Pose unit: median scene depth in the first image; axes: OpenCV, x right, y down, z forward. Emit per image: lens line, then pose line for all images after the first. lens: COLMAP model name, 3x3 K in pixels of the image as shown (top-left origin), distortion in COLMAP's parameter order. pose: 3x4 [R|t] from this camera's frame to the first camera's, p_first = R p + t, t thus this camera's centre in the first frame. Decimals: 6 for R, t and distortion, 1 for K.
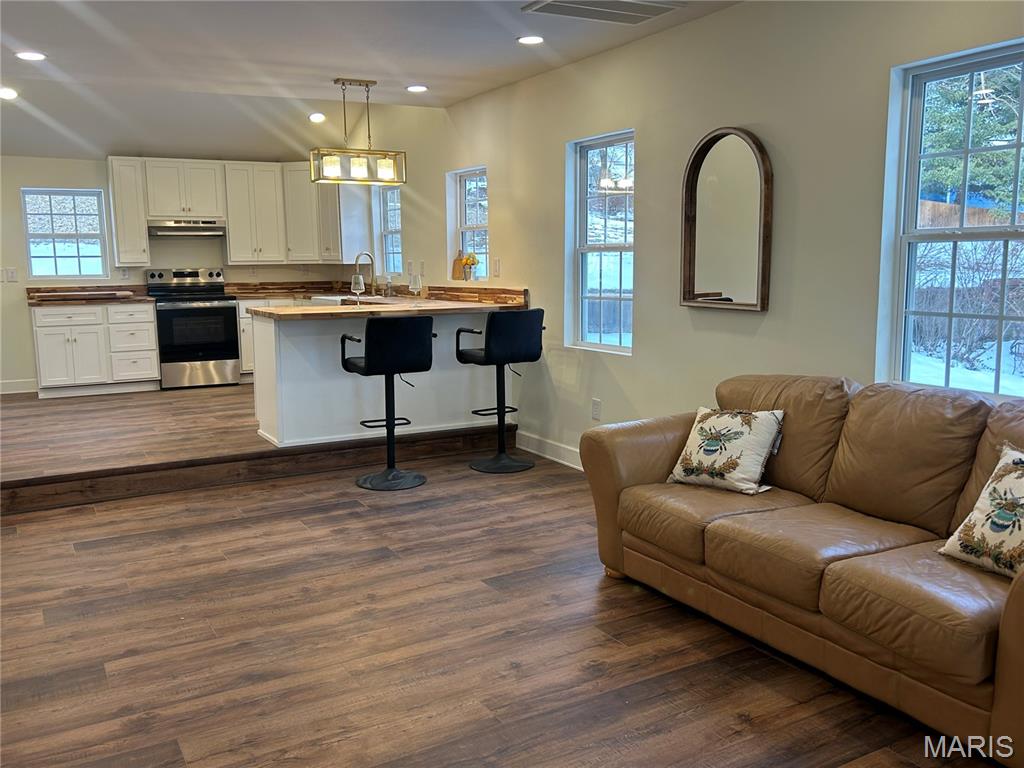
lens RADIAL K [[879.4, 0, 512.7], [0, 879.4, 384.5], [0, 0, 1]] dist [0.074854, -0.127181]
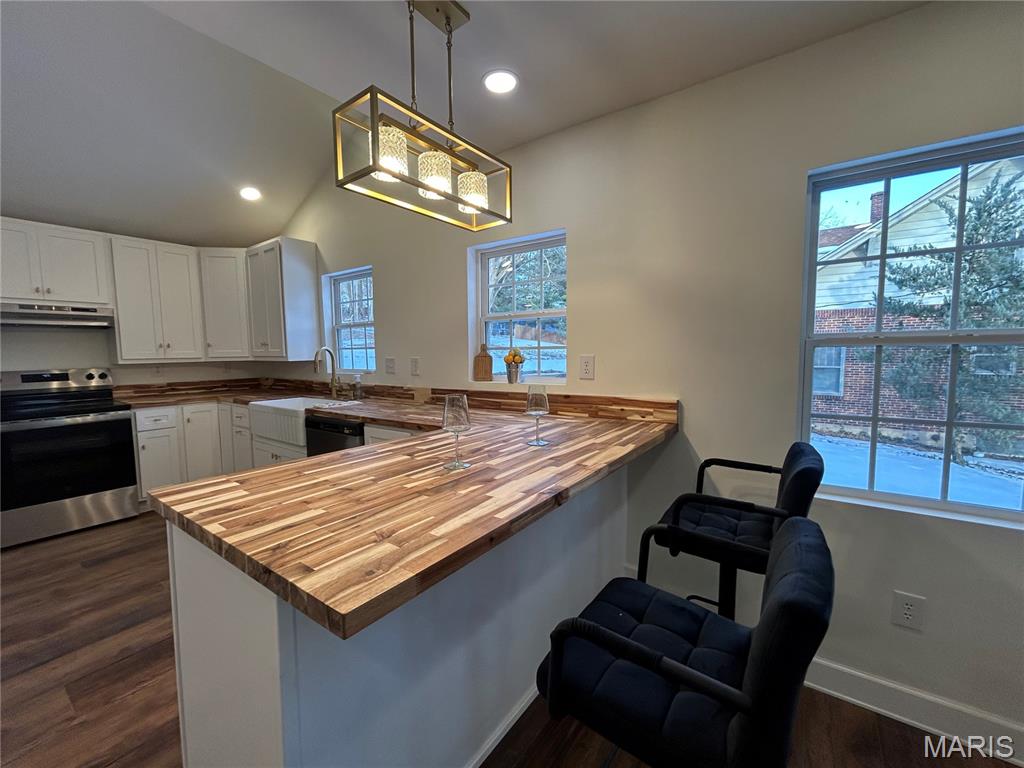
lens RADIAL K [[414.2, 0, 511.0], [0, 414.2, 383.4], [0, 0, 1]] dist [-0.001105, 0.000278]
pose [[0.908432, -0.033305, 0.416705, -0.165636], [0.061397, 0.996641, -0.054192, -0.080364], [-0.413500, 0.074814, 0.907425, 0.549366]]
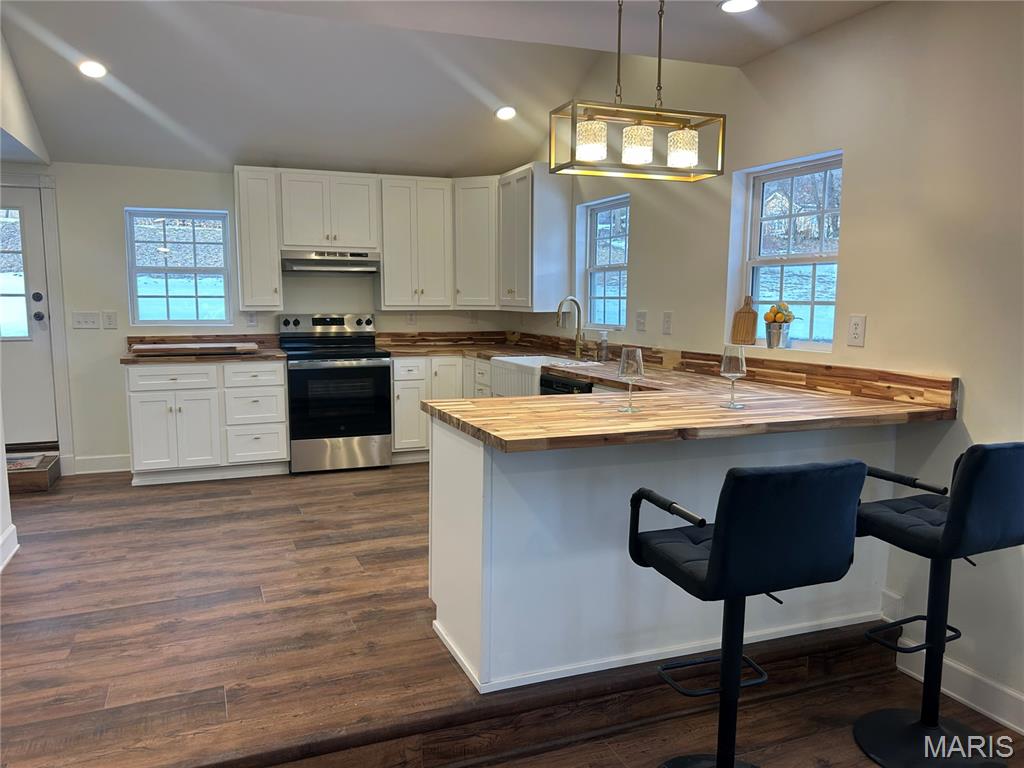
lens RADIAL K [[763.0, 0, 506.3], [0, 763.0, 390.6], [0, 0, 1]] dist [0.080956, -0.111027]
pose [[0.991077, 0.030262, -0.129813, -0.131892], [-0.032523, 0.999353, -0.015334, -0.061781], [0.129265, 0.019419, 0.991420, 0.375811]]
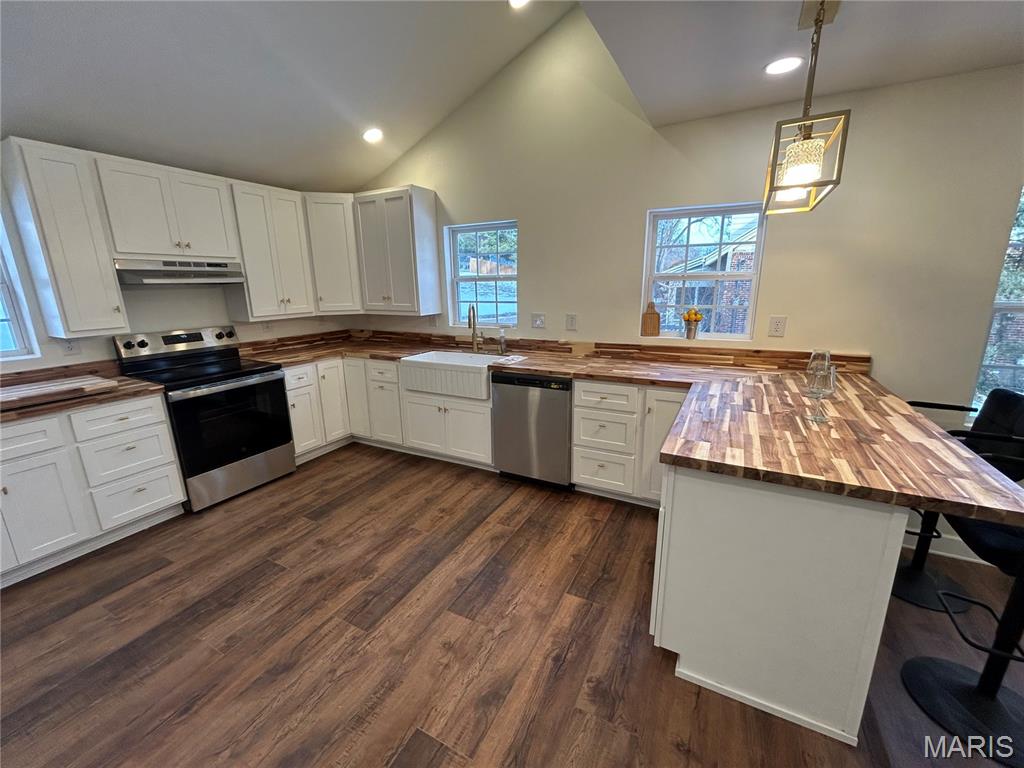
lens RADIAL K [[414.2, 0, 511.0], [0, 414.2, 383.4], [0, 0, 1]] dist [-0.001105, 0.000278]
pose [[0.844415, -0.128055, 0.520160, -0.341873], [0.081454, 0.990410, 0.111591, -0.109824], [-0.529461, -0.051860, 0.846748, 0.608156]]
